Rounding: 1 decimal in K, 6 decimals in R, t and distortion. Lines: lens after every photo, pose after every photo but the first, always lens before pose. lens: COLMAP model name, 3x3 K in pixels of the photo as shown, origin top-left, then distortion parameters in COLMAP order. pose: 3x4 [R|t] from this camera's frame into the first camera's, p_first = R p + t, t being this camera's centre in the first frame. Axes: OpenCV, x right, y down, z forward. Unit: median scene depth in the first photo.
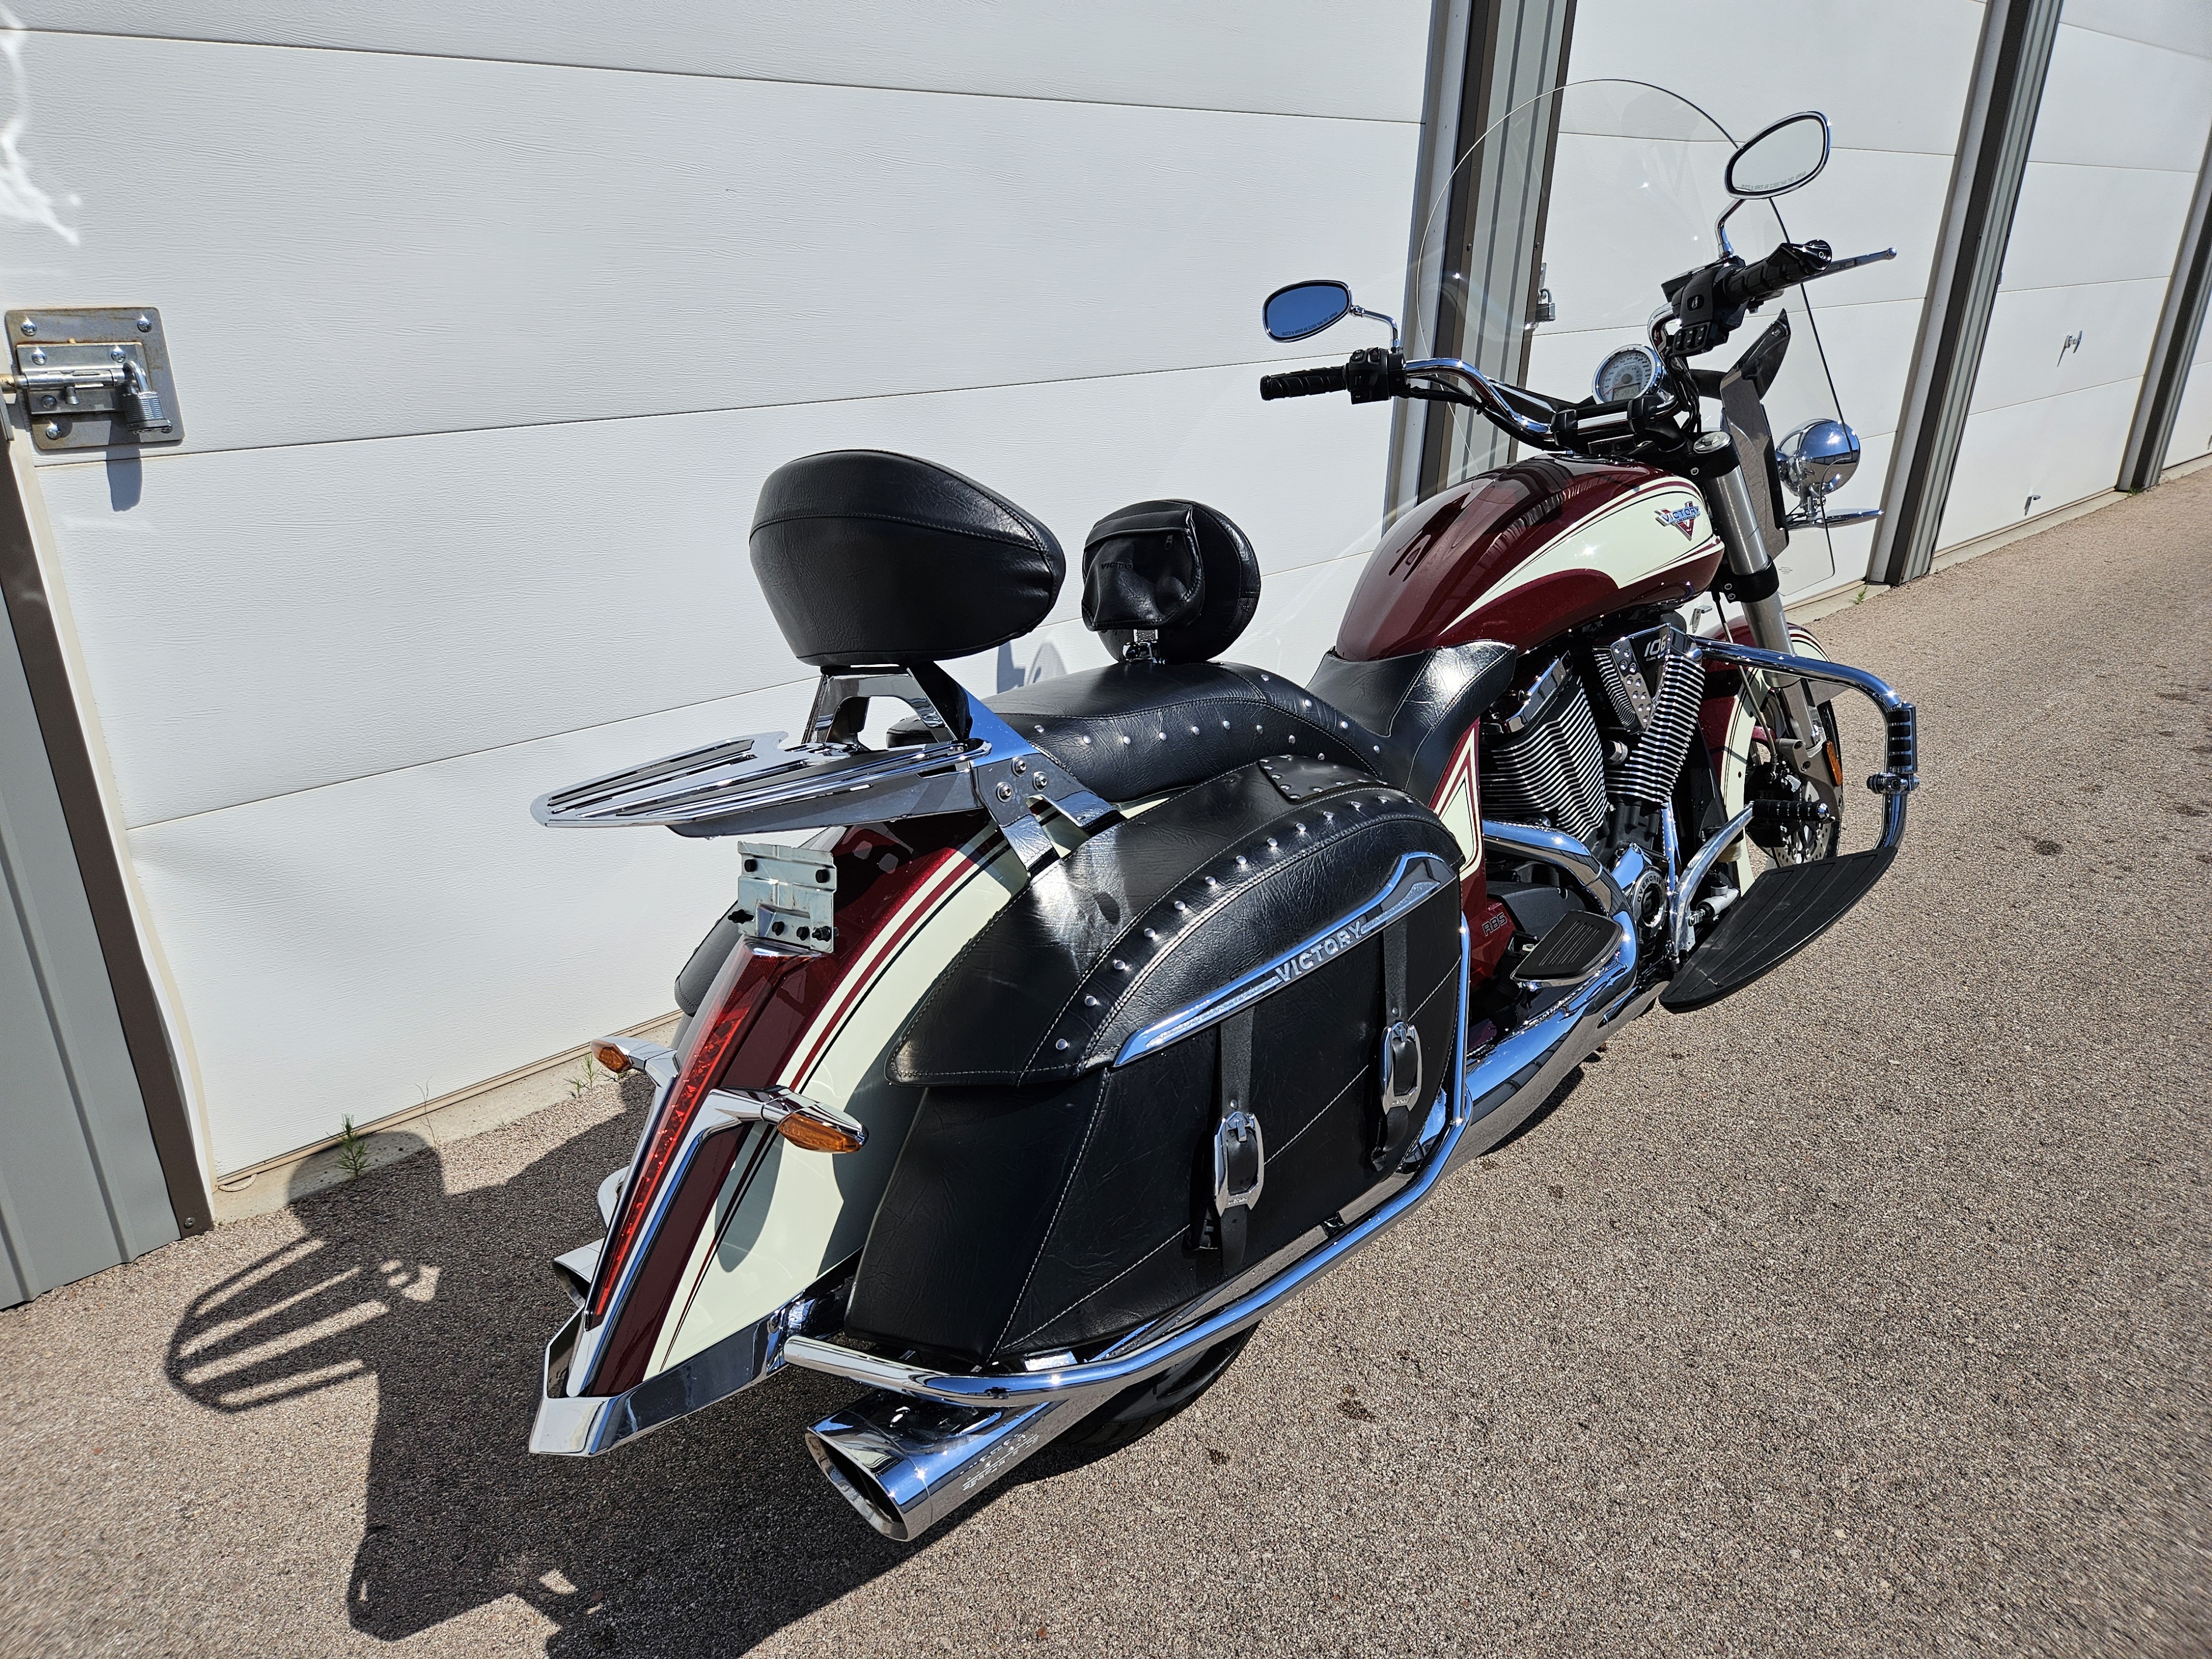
lens RADIAL K [[1461.4, 0, 1101.6], [0, 1461.4, 817.4], [0, 0, 1]] dist [0.058306, -0.049400]
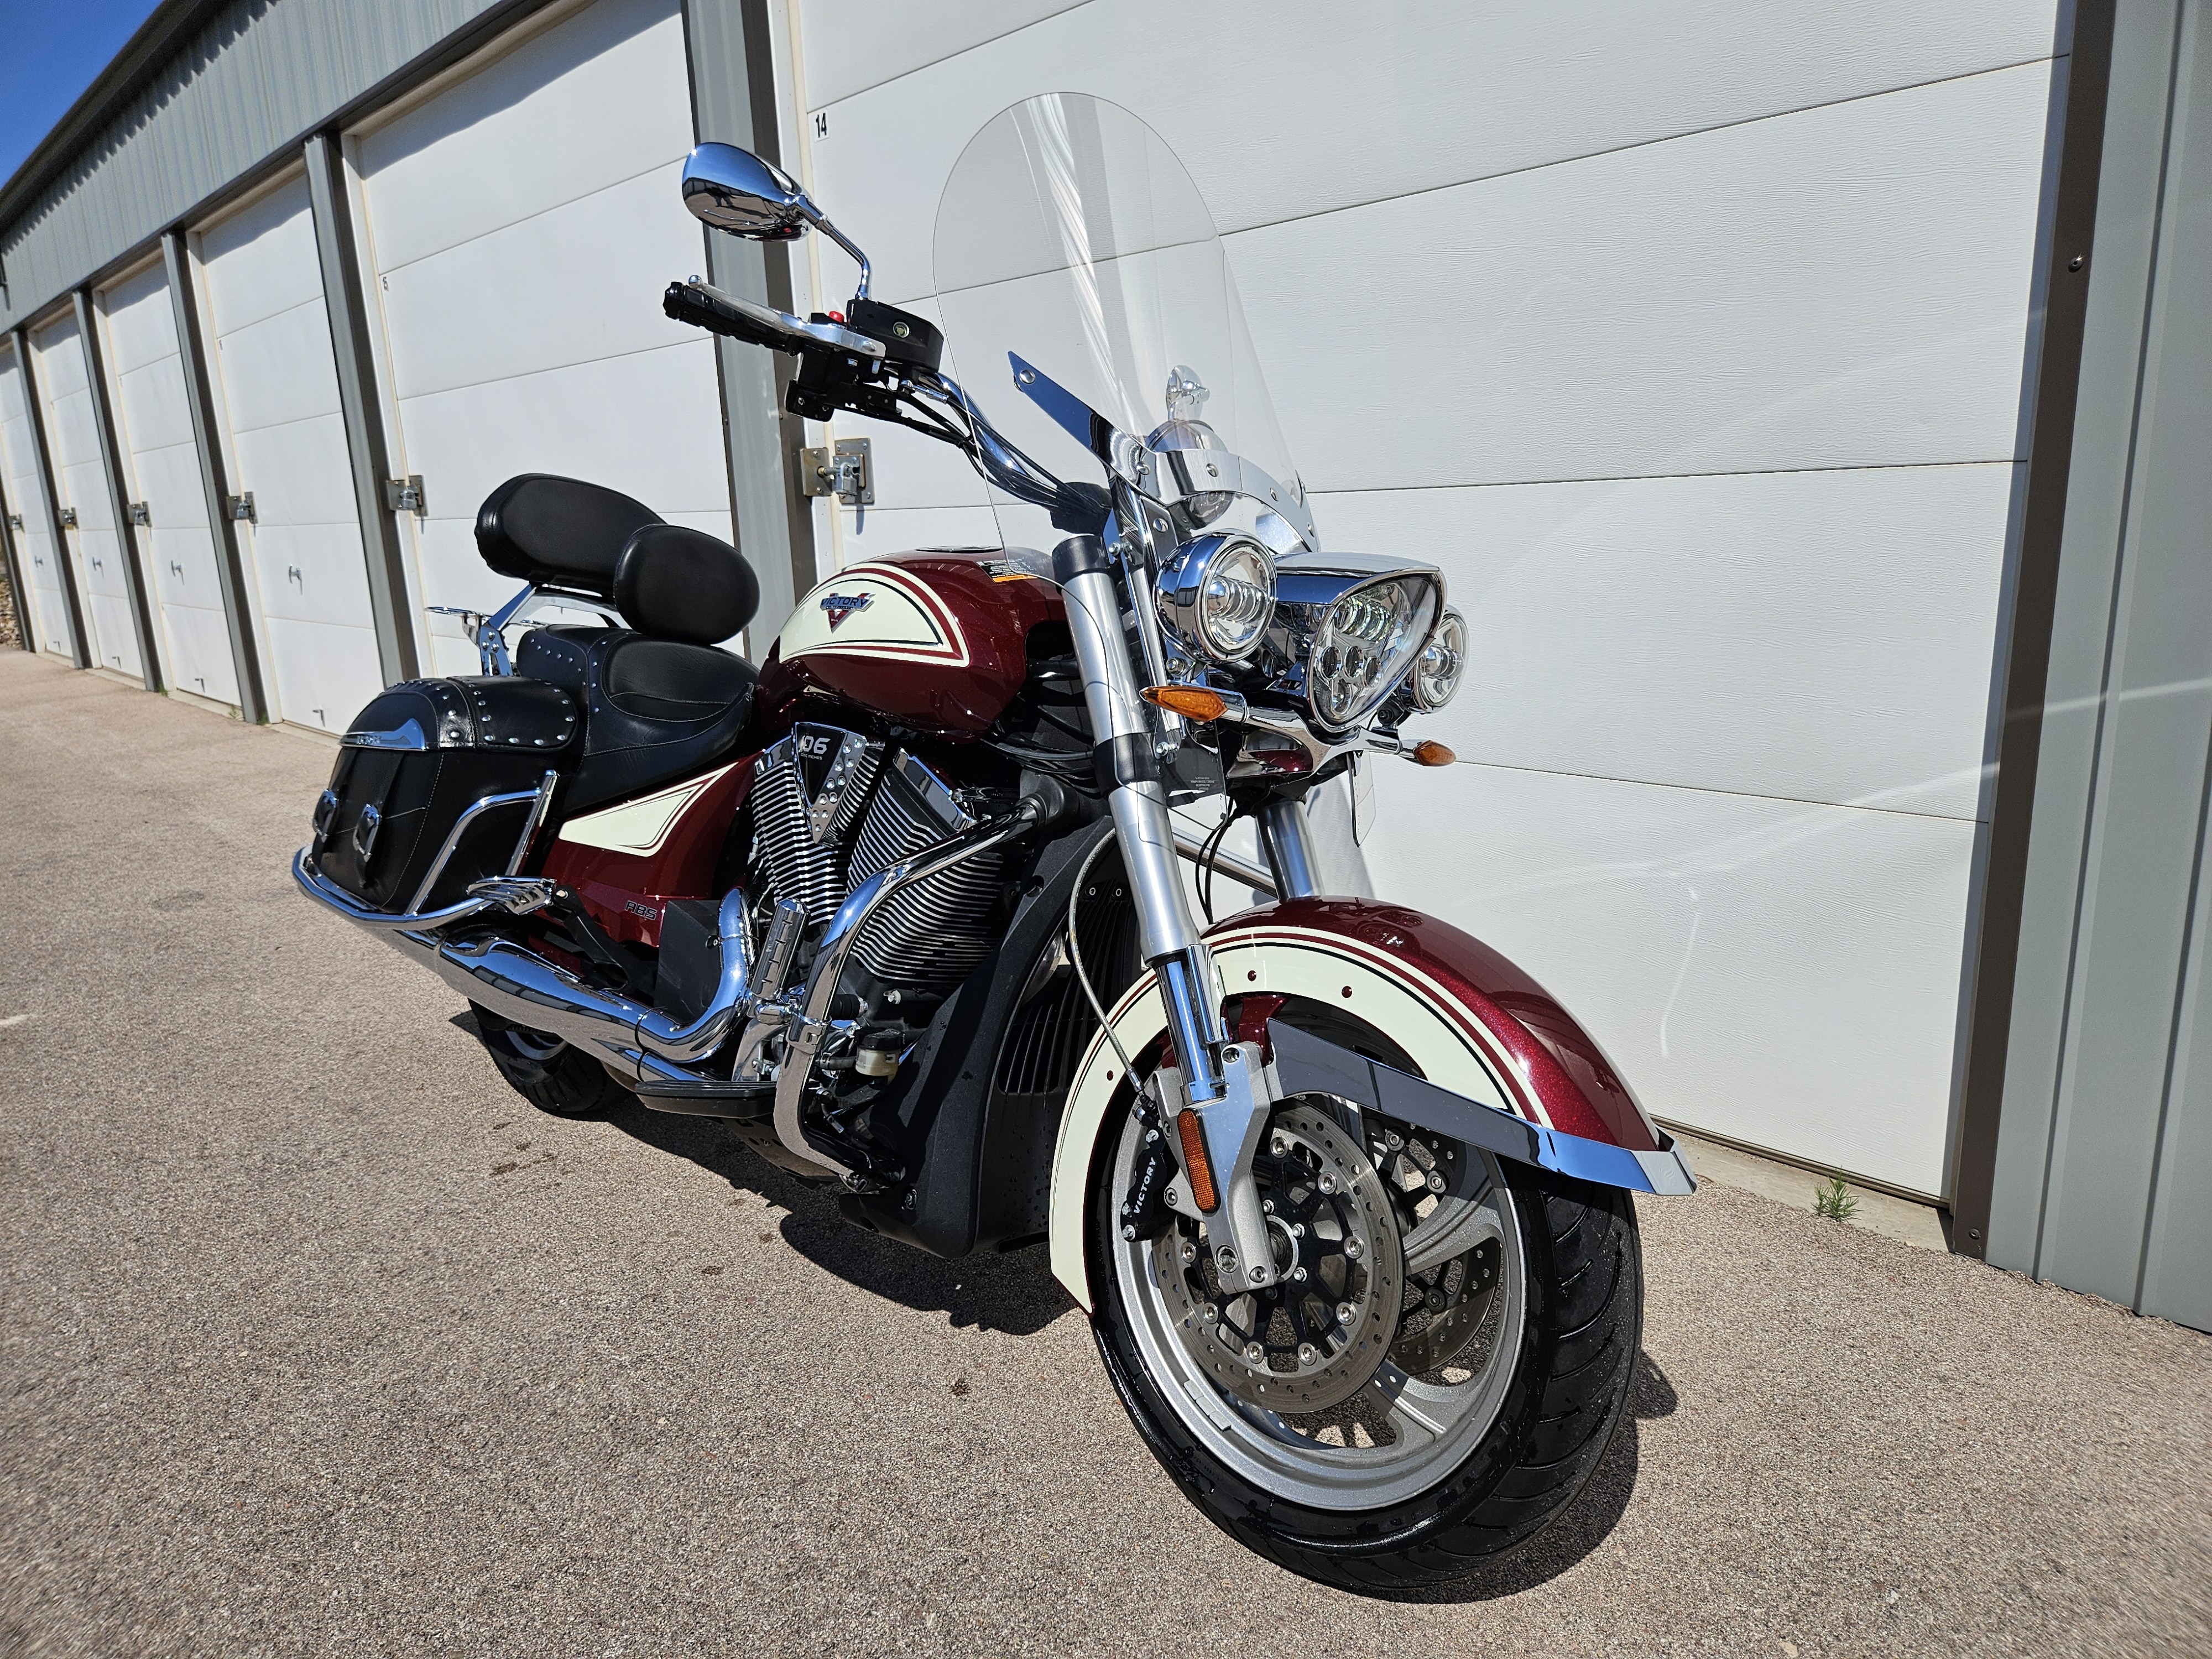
lens RADIAL K [[1502.0, 0, 1096.6], [0, 1502.0, 828.9], [0, 0, 1]] dist [0.061237, -0.053524]
pose [[-0.002705, 0.208426, -0.978034, 1.319963], [-0.341983, 0.918875, 0.196764, -0.317872], [0.939702, 0.335003, 0.068793, 1.160473]]
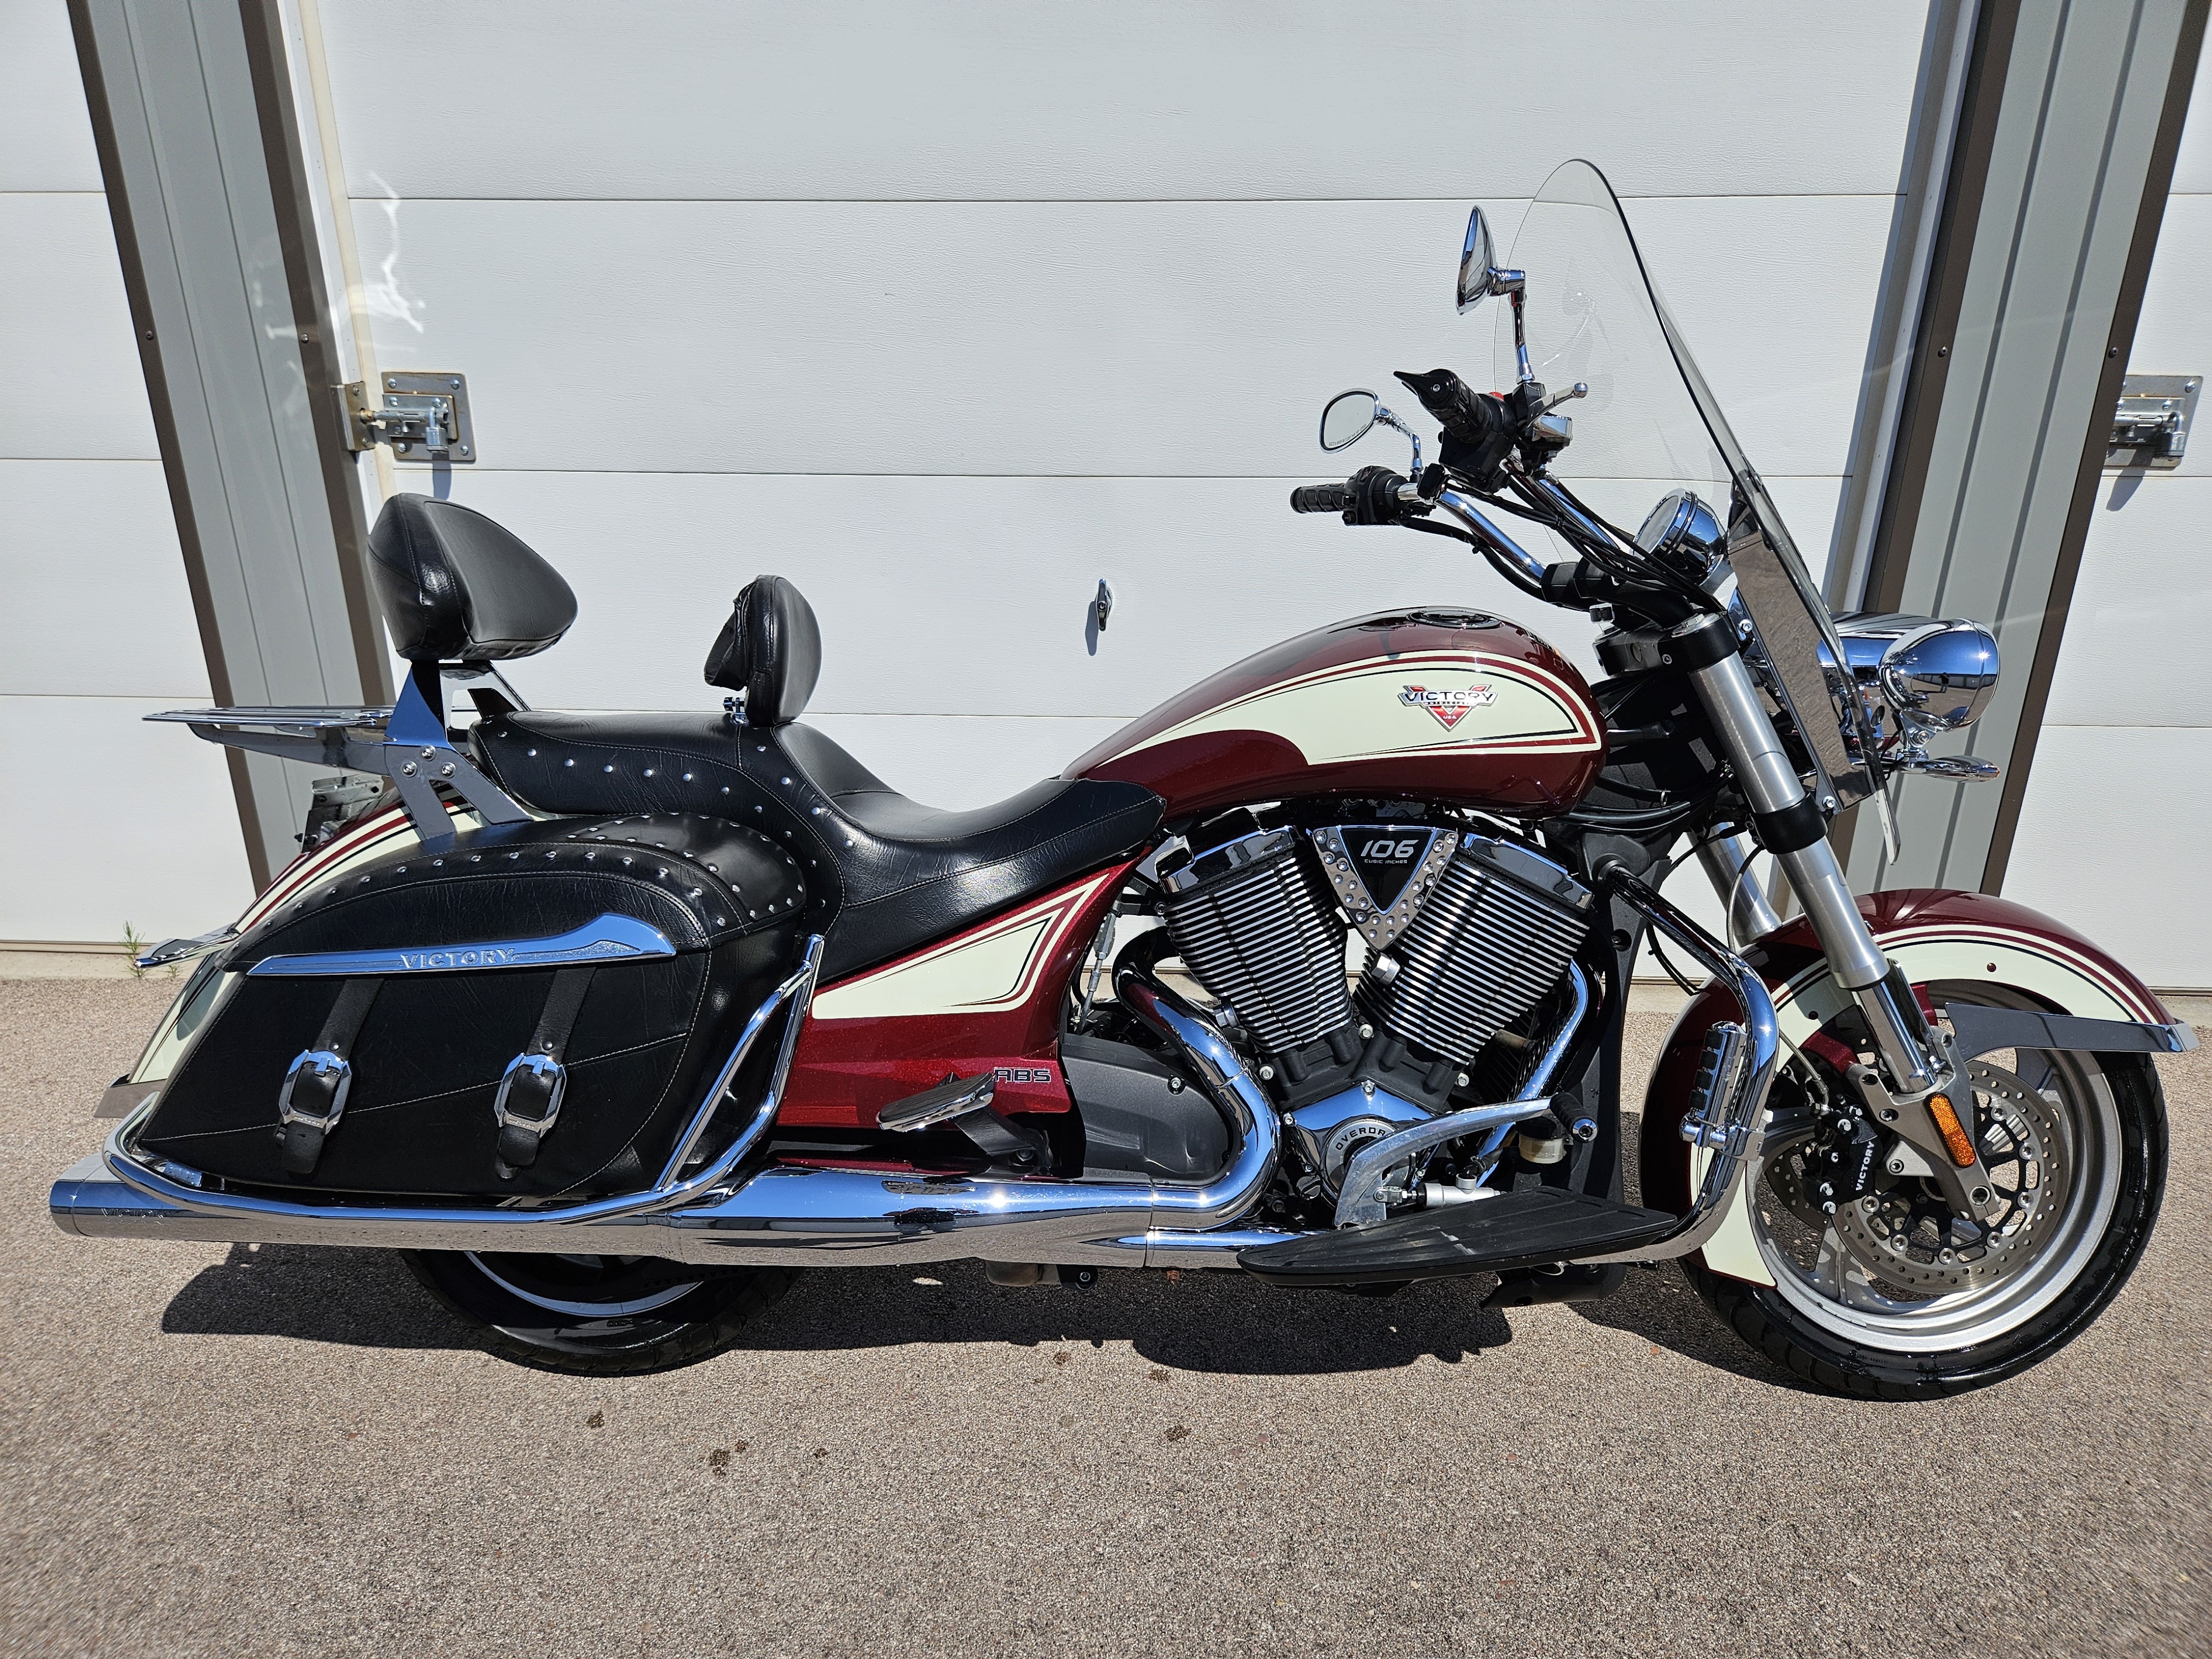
lens RADIAL K [[1502.0, 0, 1096.6], [0, 1502.0, 828.9], [0, 0, 1]] dist [0.061237, -0.053524]
pose [[0.709114, 0.237896, -0.663749, 0.847365], [-0.264191, 0.962430, 0.062700, -0.142254], [0.653728, 0.130895, 0.745323, 0.281745]]
